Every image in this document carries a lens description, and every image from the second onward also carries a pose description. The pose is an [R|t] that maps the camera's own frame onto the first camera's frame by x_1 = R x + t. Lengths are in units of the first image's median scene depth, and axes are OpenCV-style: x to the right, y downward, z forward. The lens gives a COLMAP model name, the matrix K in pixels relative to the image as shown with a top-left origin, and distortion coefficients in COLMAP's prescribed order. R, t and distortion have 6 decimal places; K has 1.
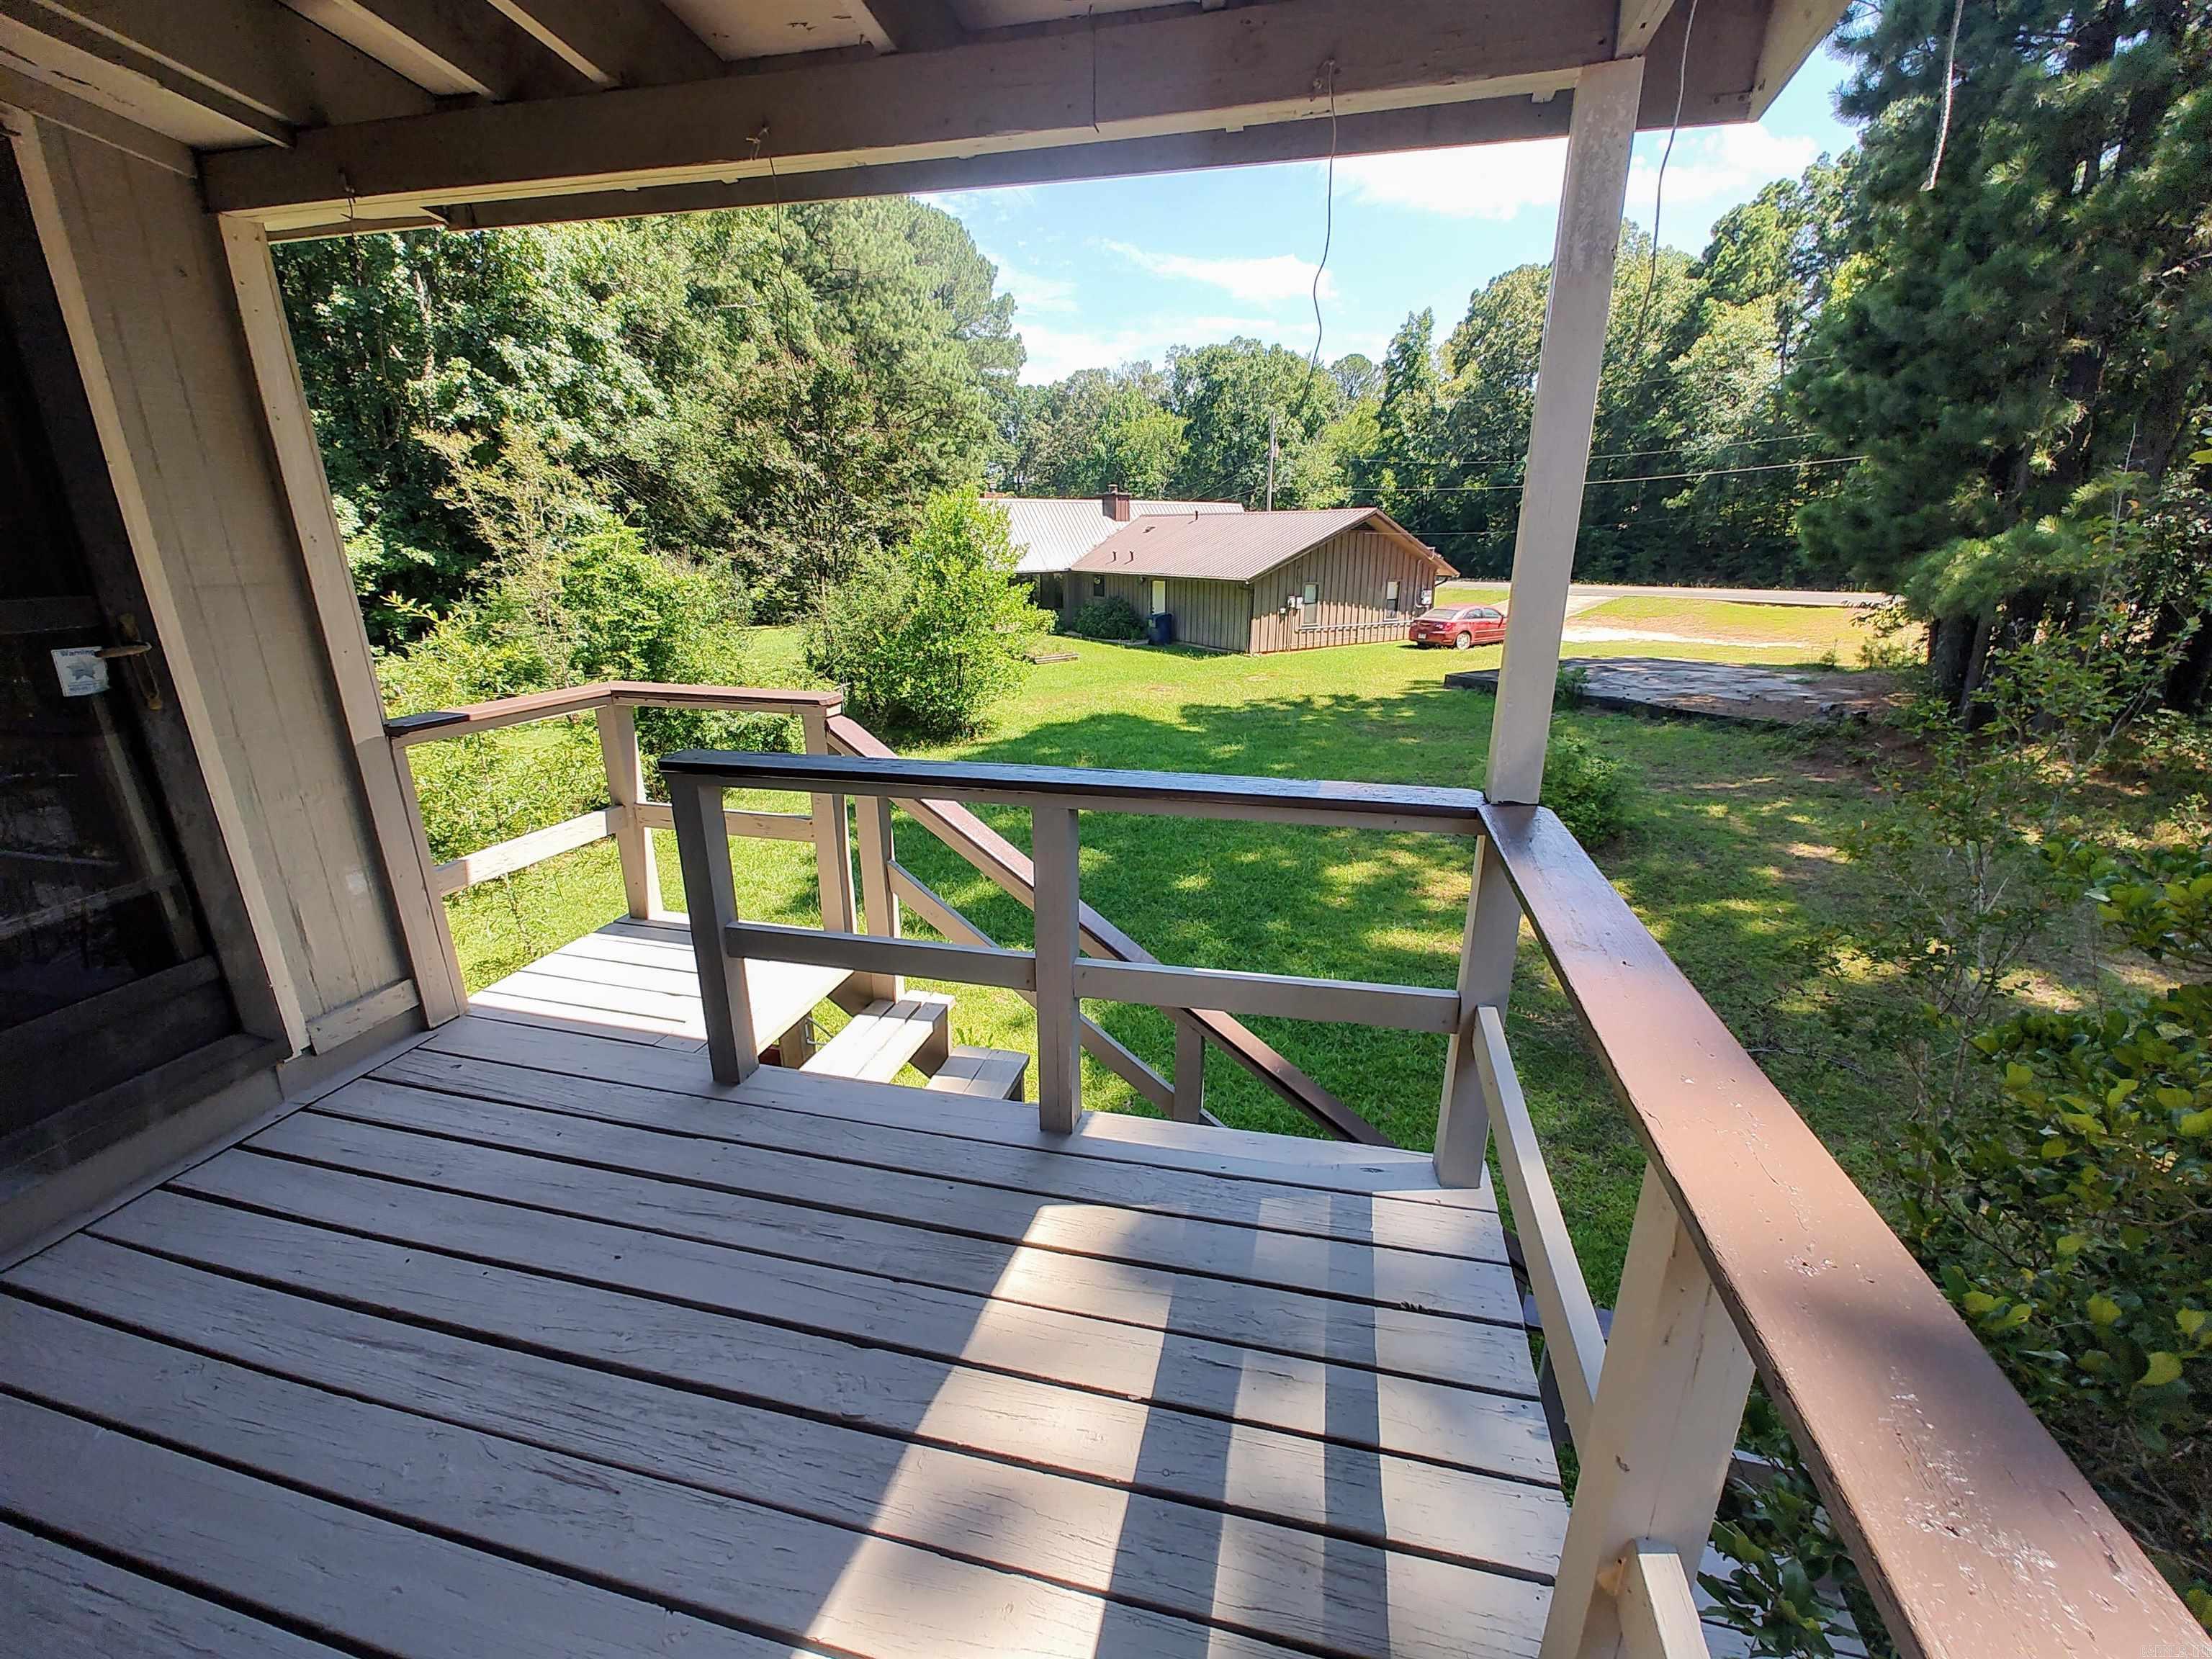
lens RADIAL K [[903.9, 0, 1098.2], [0, 903.9, 830.9], [0, 0, 1]] dist [0.010318, -0.006988]
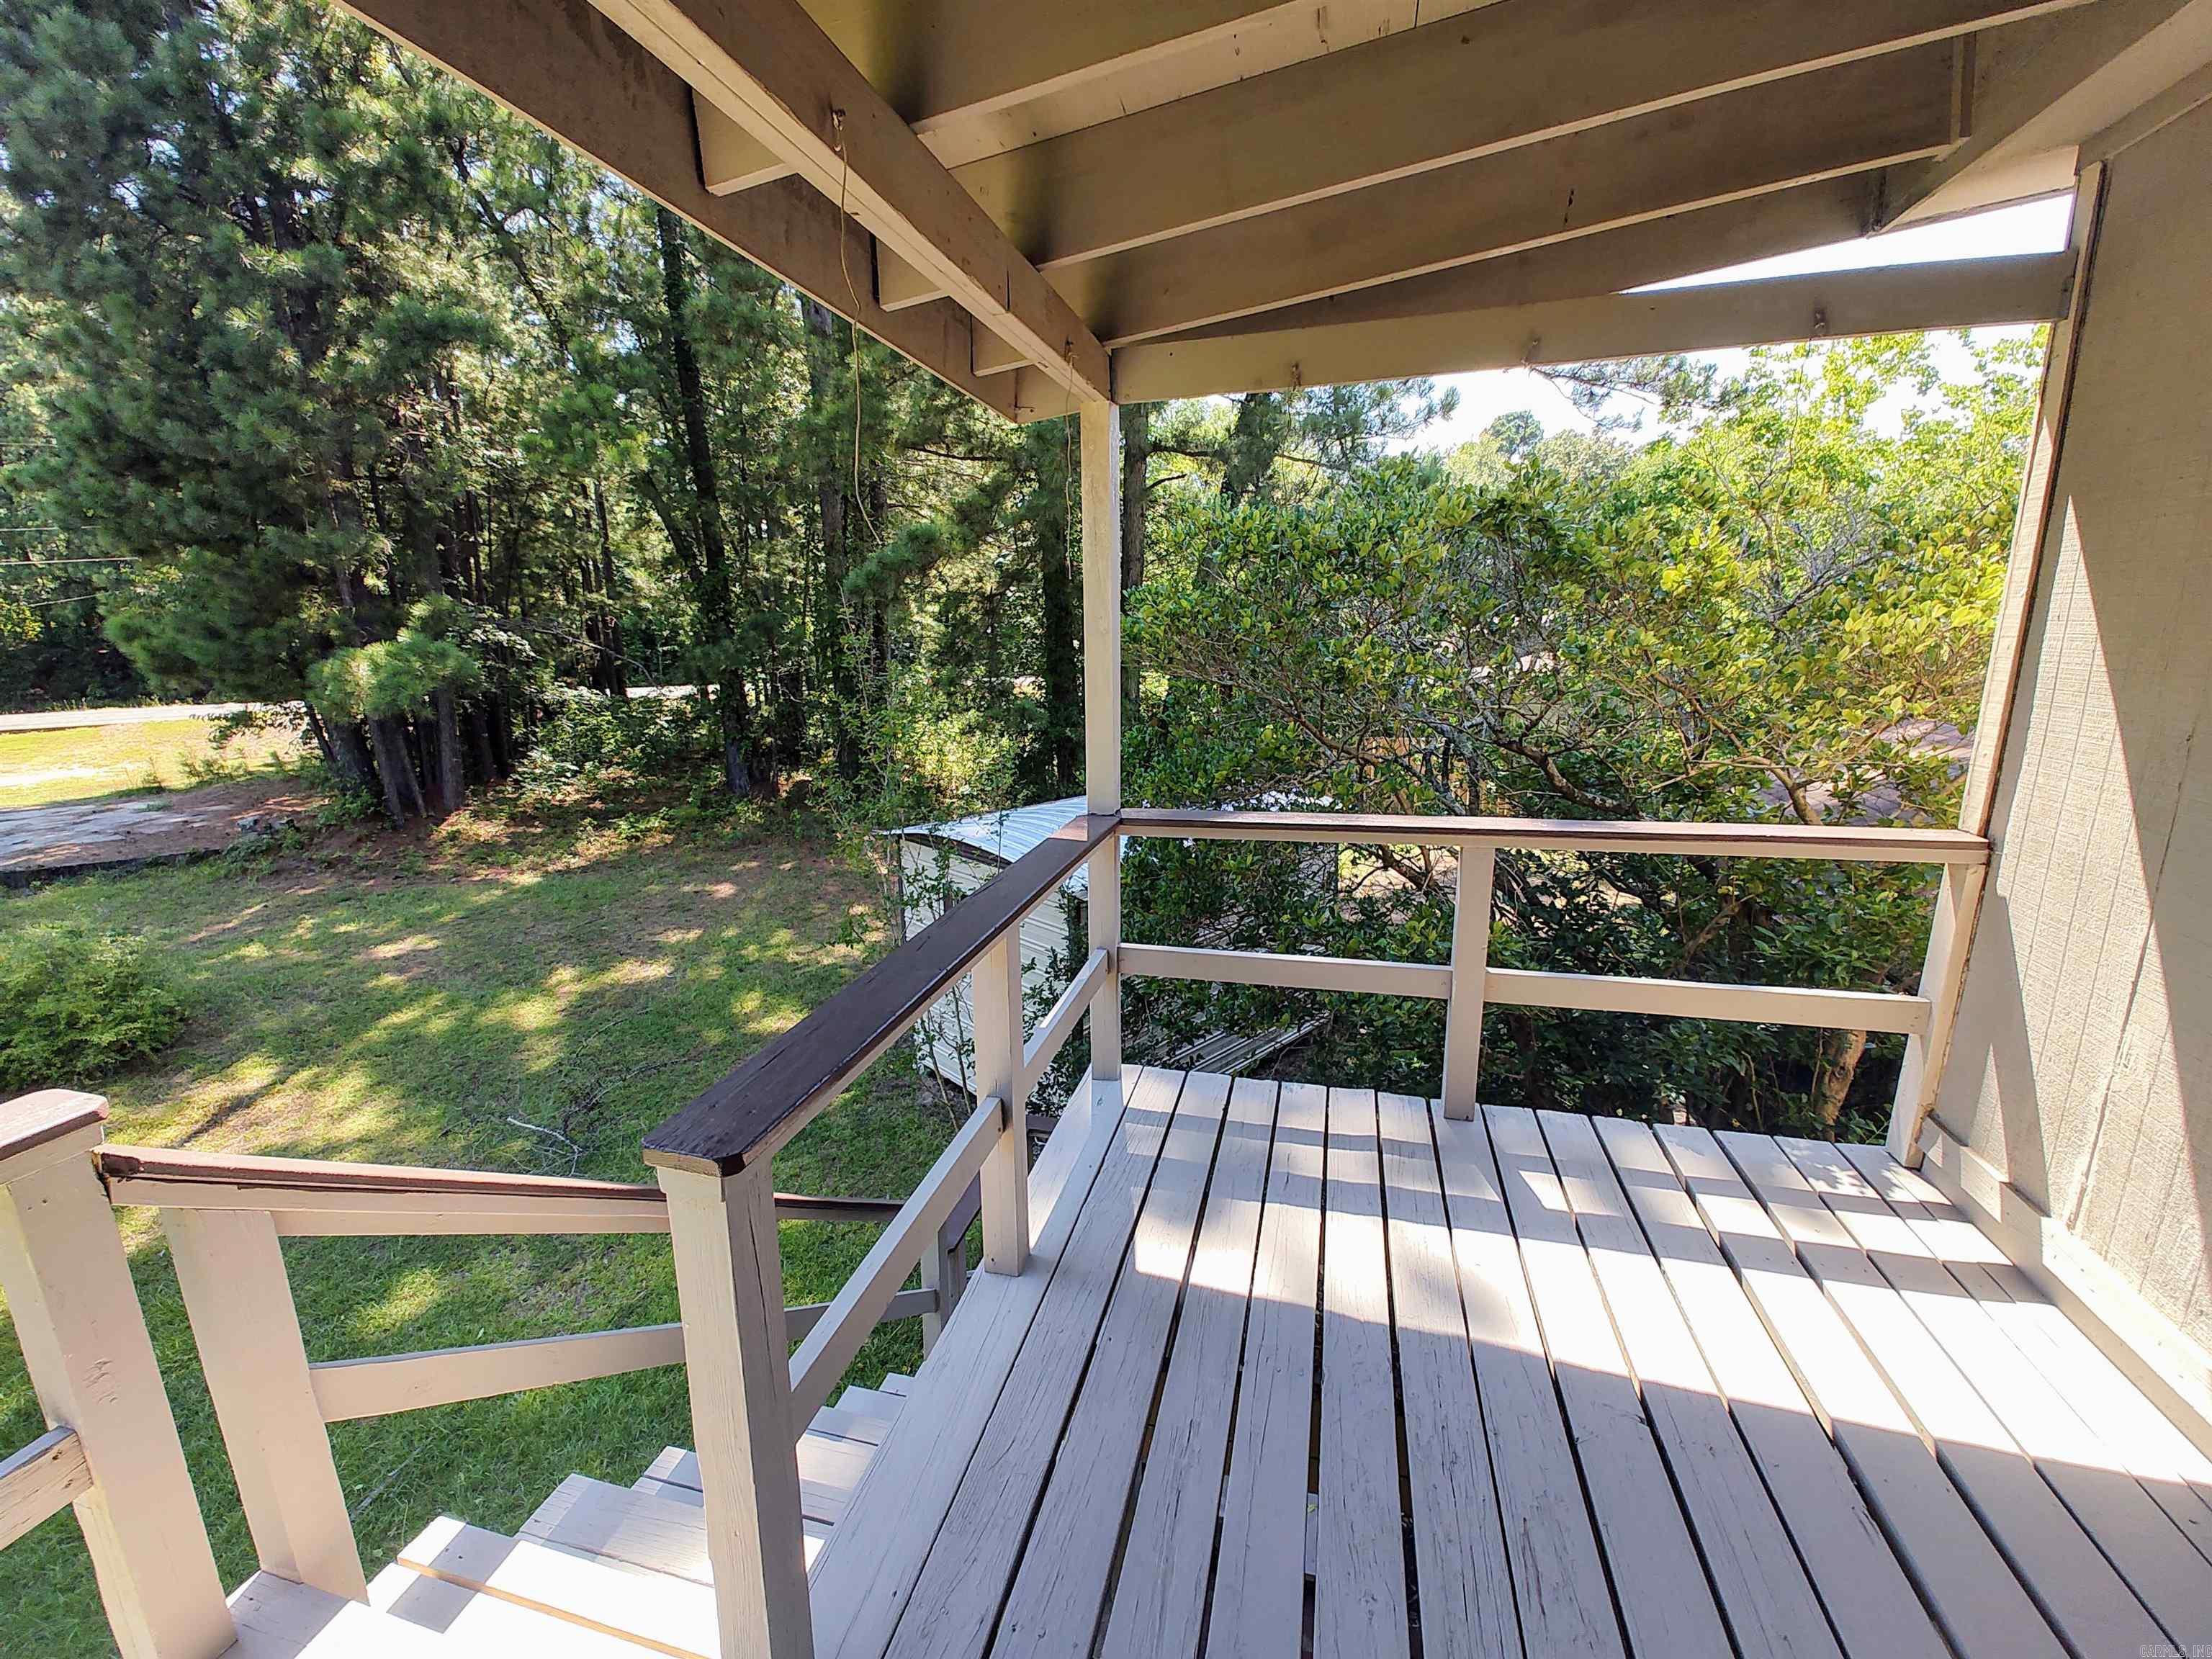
lens RADIAL K [[903.9, 0, 1098.2], [0, 903.9, 830.9], [0, 0, 1]] dist [0.010318, -0.006988]
pose [[0.025589, -0.214882, 0.976305, -0.162343], [0.323374, 0.925896, 0.195312, -0.046045], [-0.945925, 0.310713, 0.093180, 0.128679]]
